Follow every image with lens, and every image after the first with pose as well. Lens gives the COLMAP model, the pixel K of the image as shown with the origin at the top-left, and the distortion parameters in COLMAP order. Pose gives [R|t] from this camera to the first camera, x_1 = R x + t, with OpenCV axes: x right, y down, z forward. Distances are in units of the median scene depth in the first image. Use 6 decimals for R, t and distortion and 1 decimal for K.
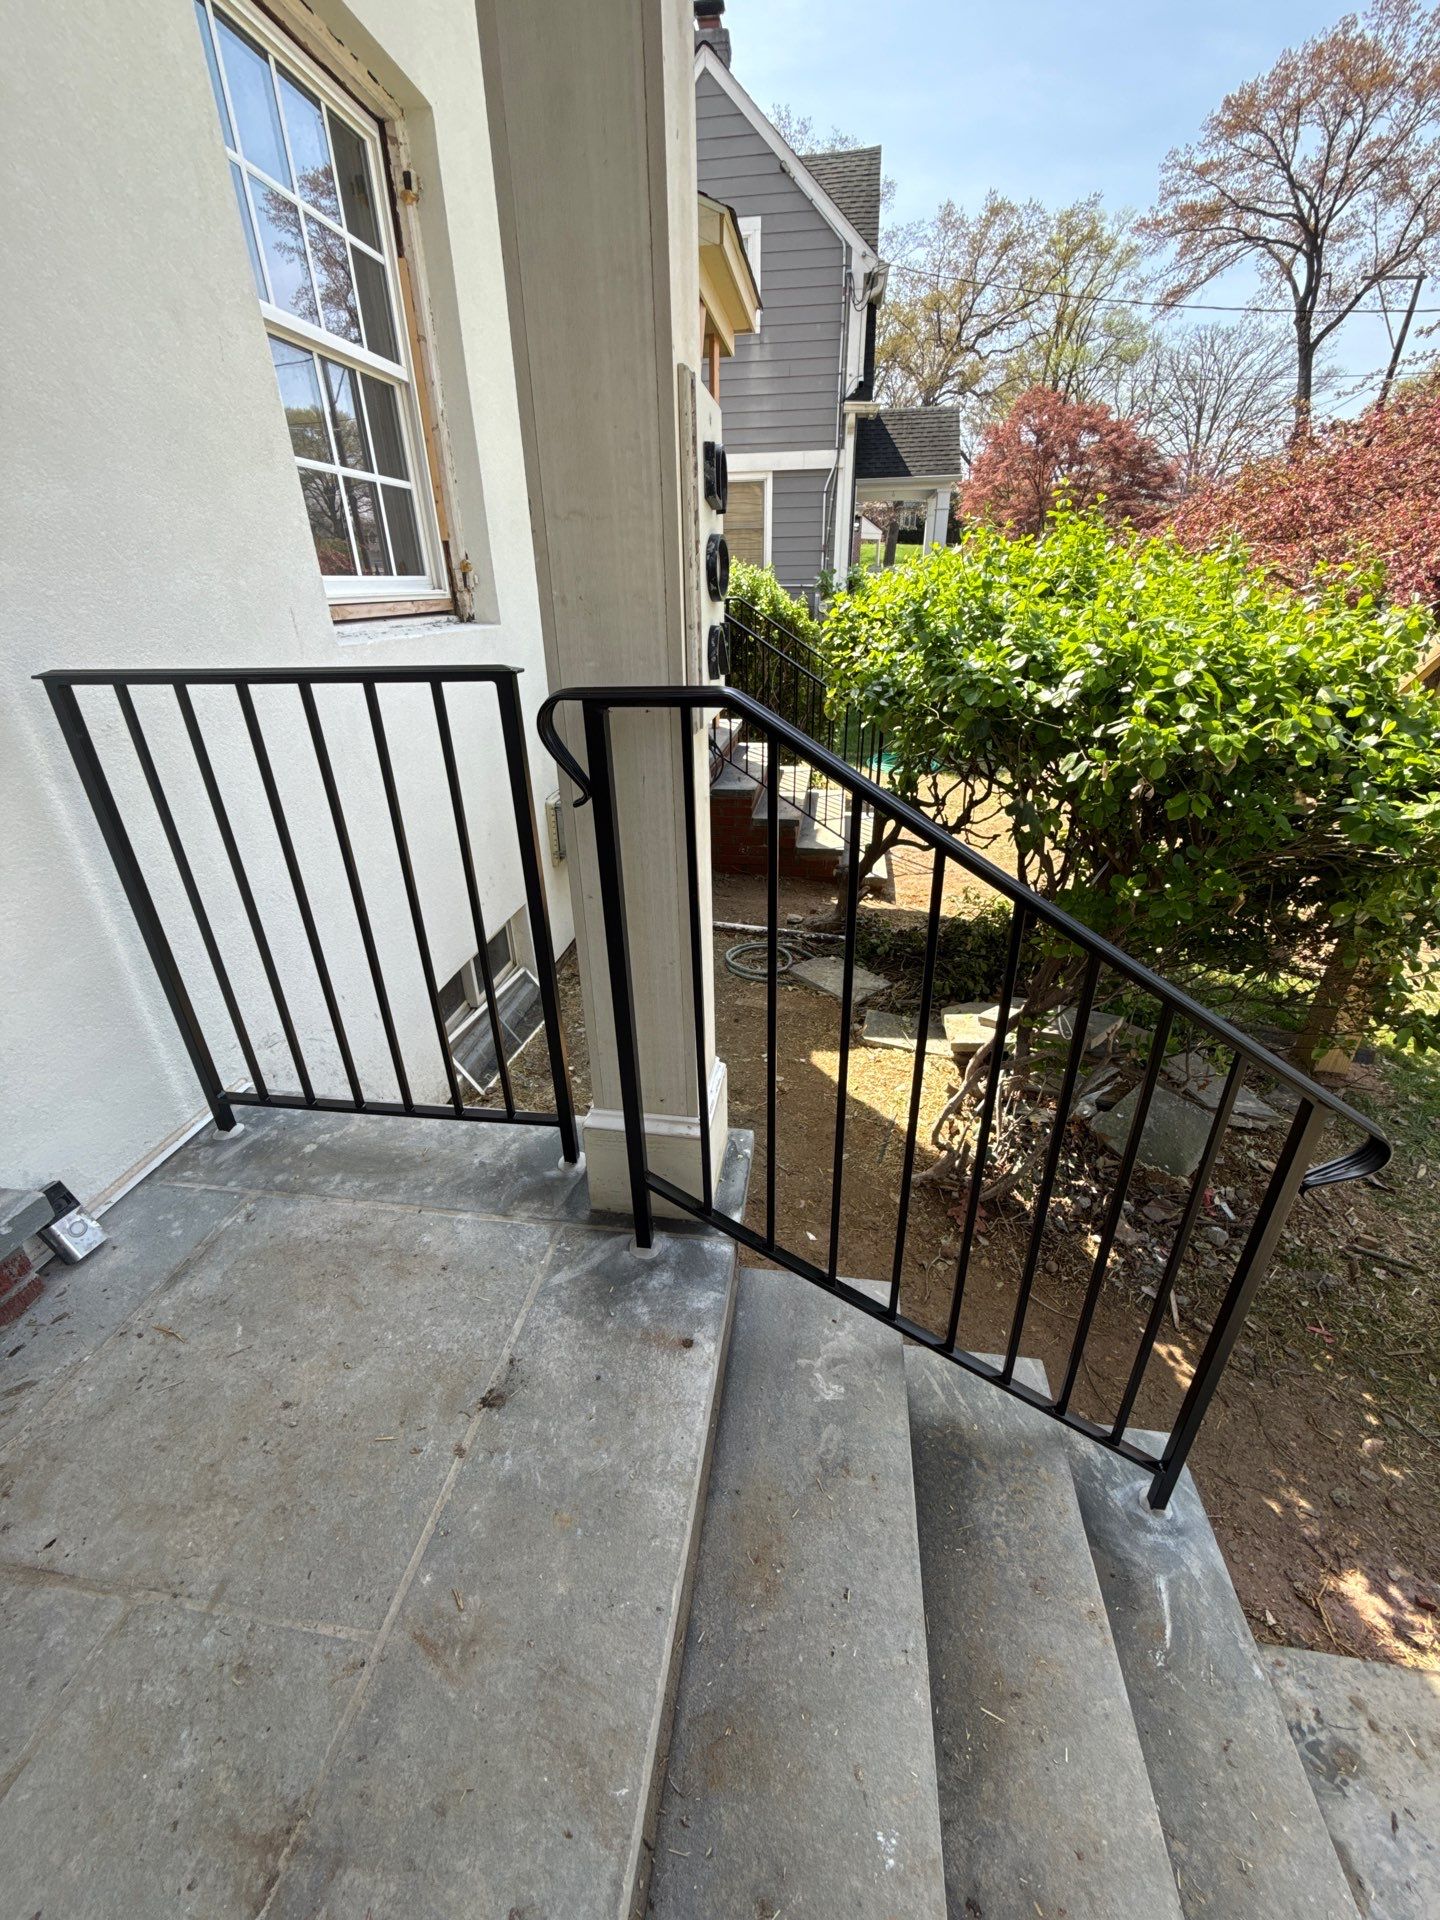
lens RADIAL K [[763.9, 0, 720.0], [0, 763.9, 960.0], [0, 0, 1]] dist [0.001805, -0.002426]
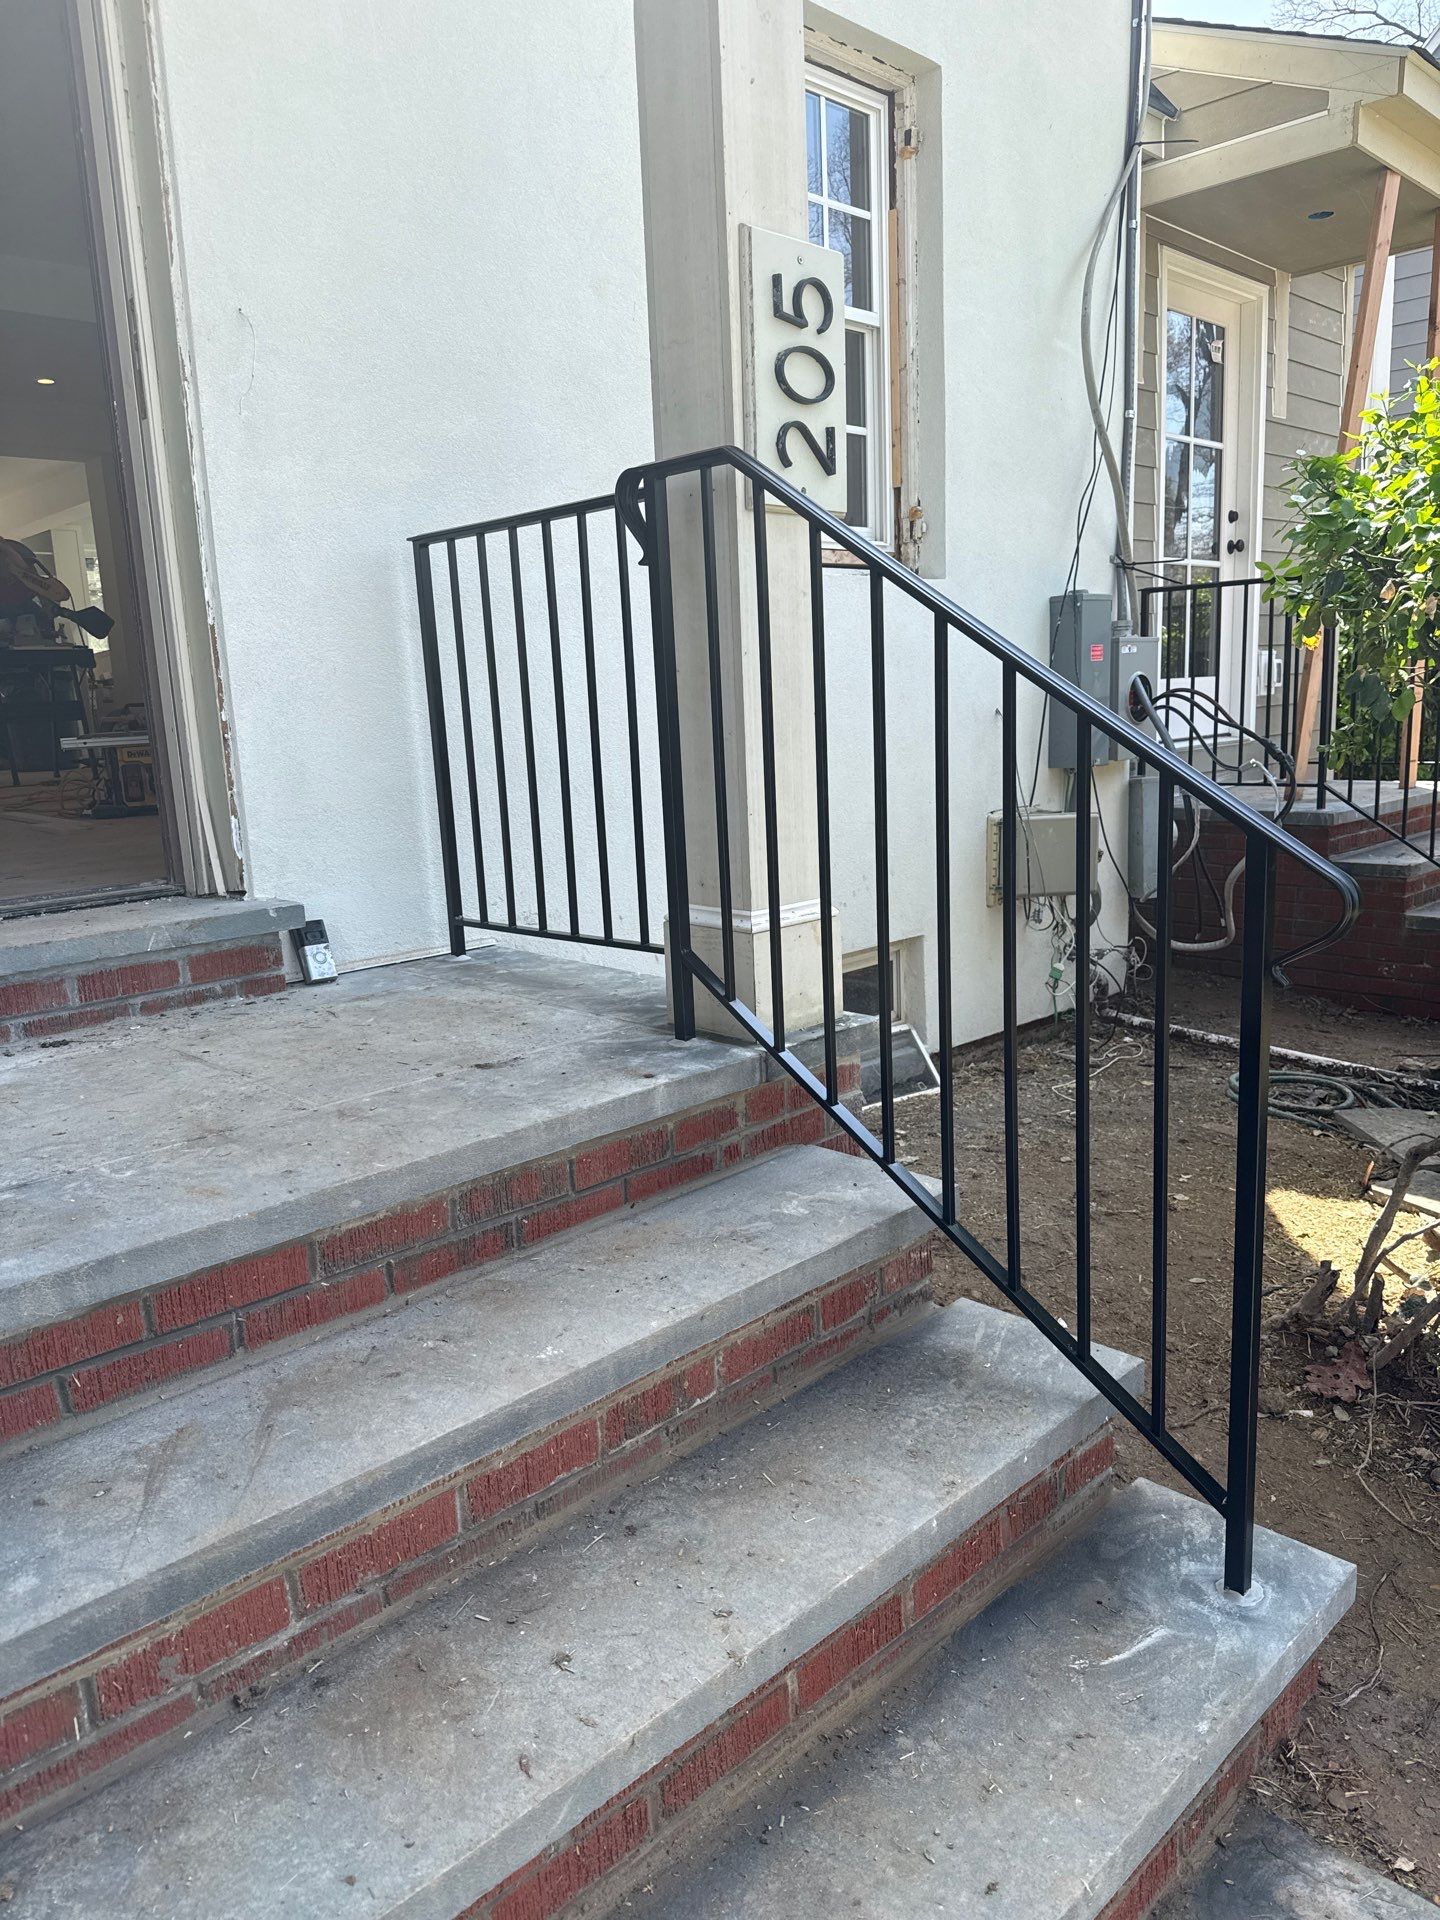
lens RADIAL K [[1324.7, 0, 720.0], [0, 1324.7, 960.0], [0, 0, 1]] dist [0.069853, -0.122452]
pose [[0.801311, 0.102637, -0.589377, 0.505016], [-0.238455, 0.958328, -0.157313, 0.291181], [0.548671, 0.266596, 0.792393, -0.184568]]
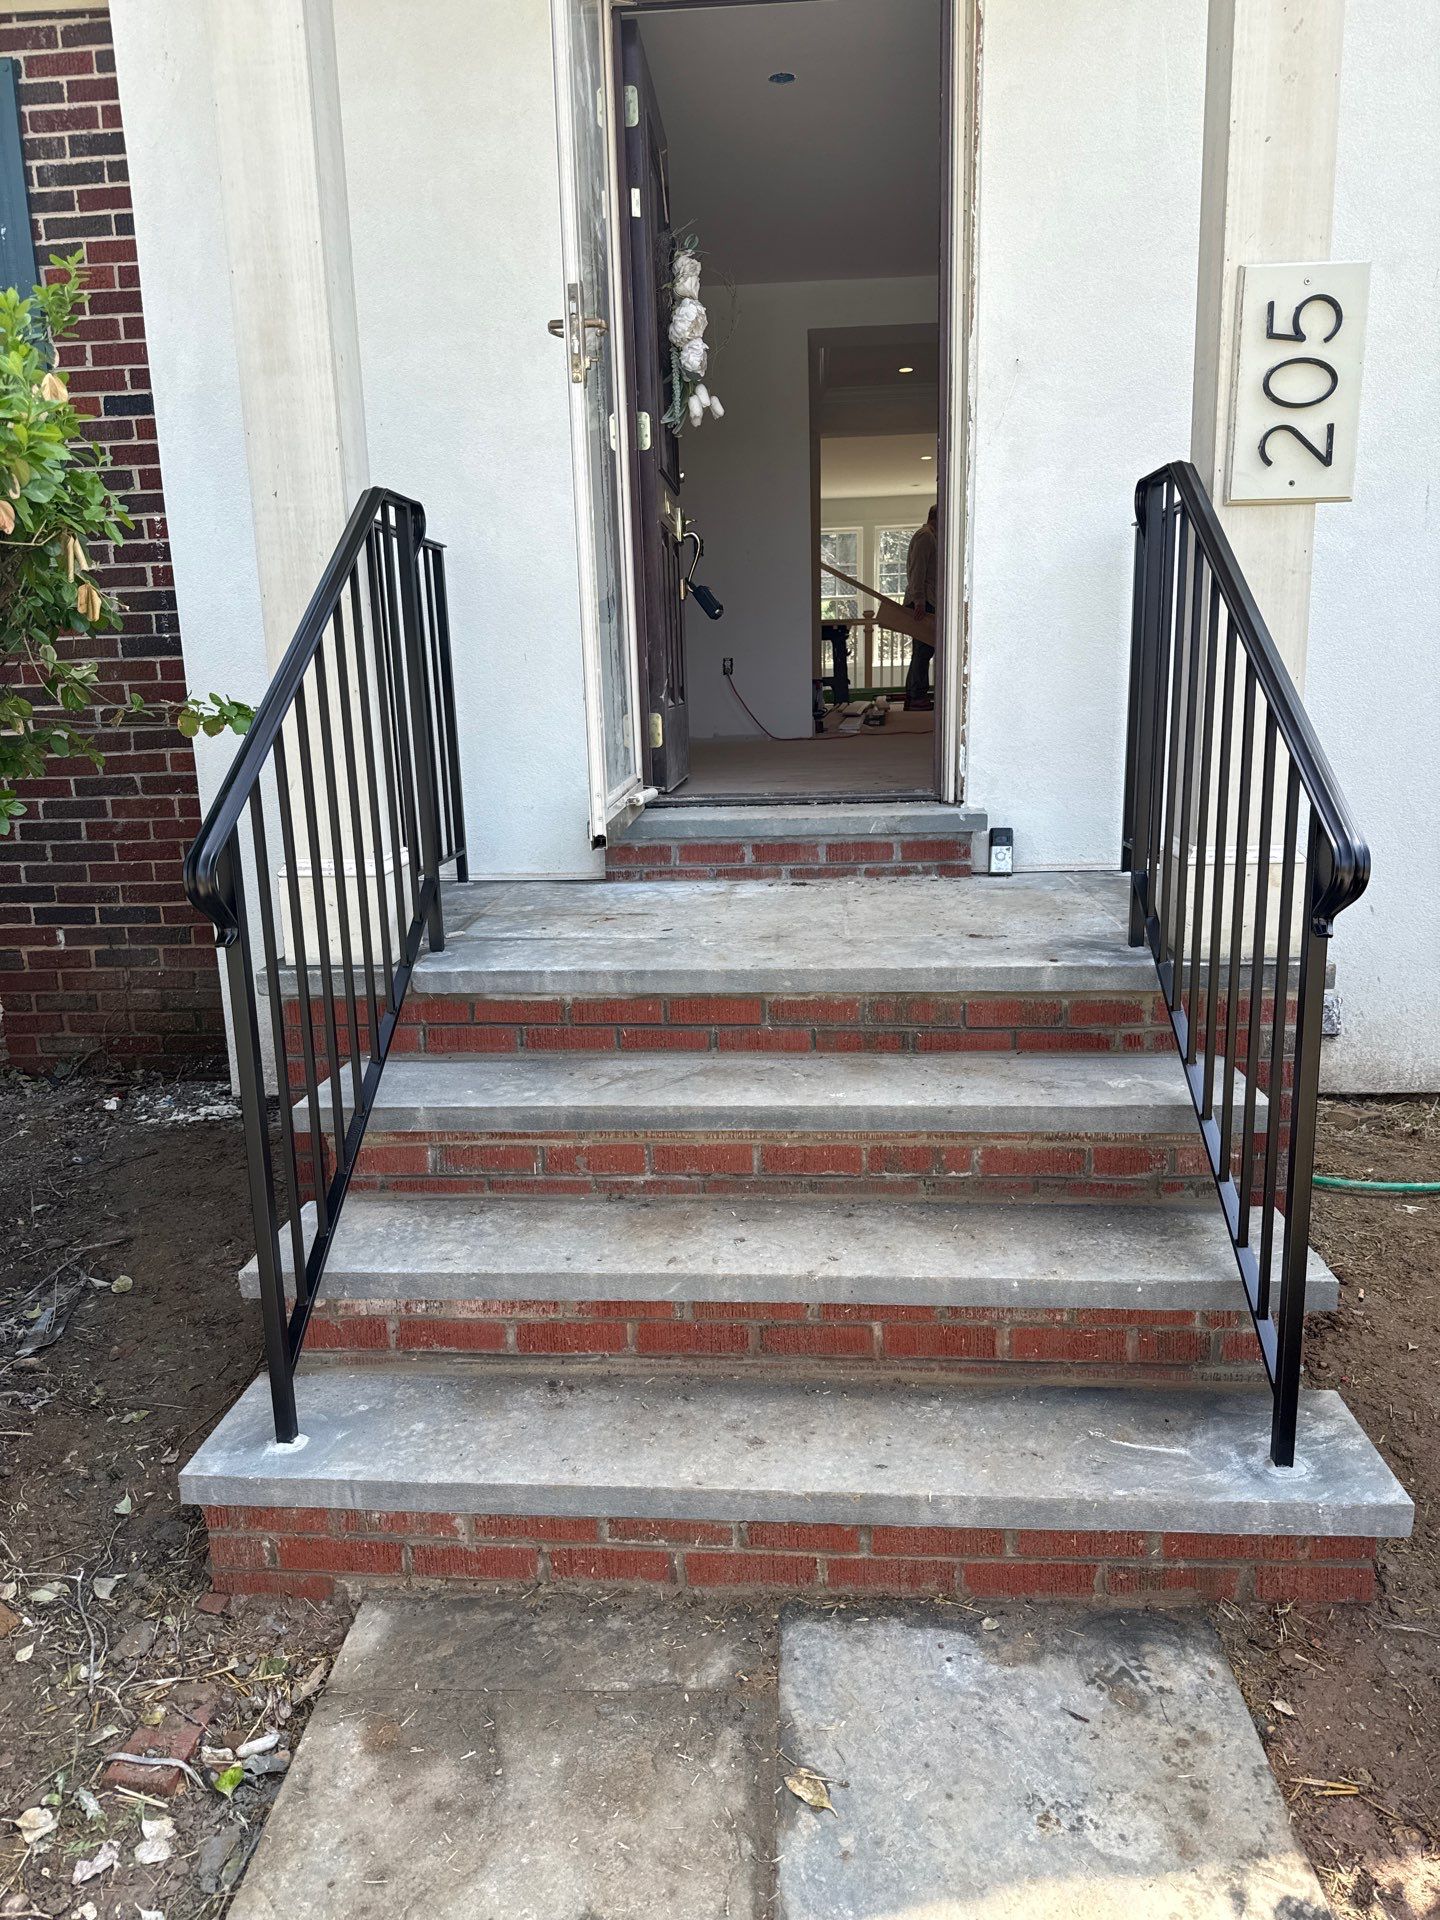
lens RADIAL K [[1324.7, 0, 720.0], [0, 1324.7, 960.0], [0, 0, 1]] dist [0.069853, -0.122452]
pose [[0.081658, 0.226810, -0.970510, 1.014527], [-0.414066, 0.893468, 0.173966, 0.164476], [0.906577, 0.387649, 0.166873, 0.043482]]
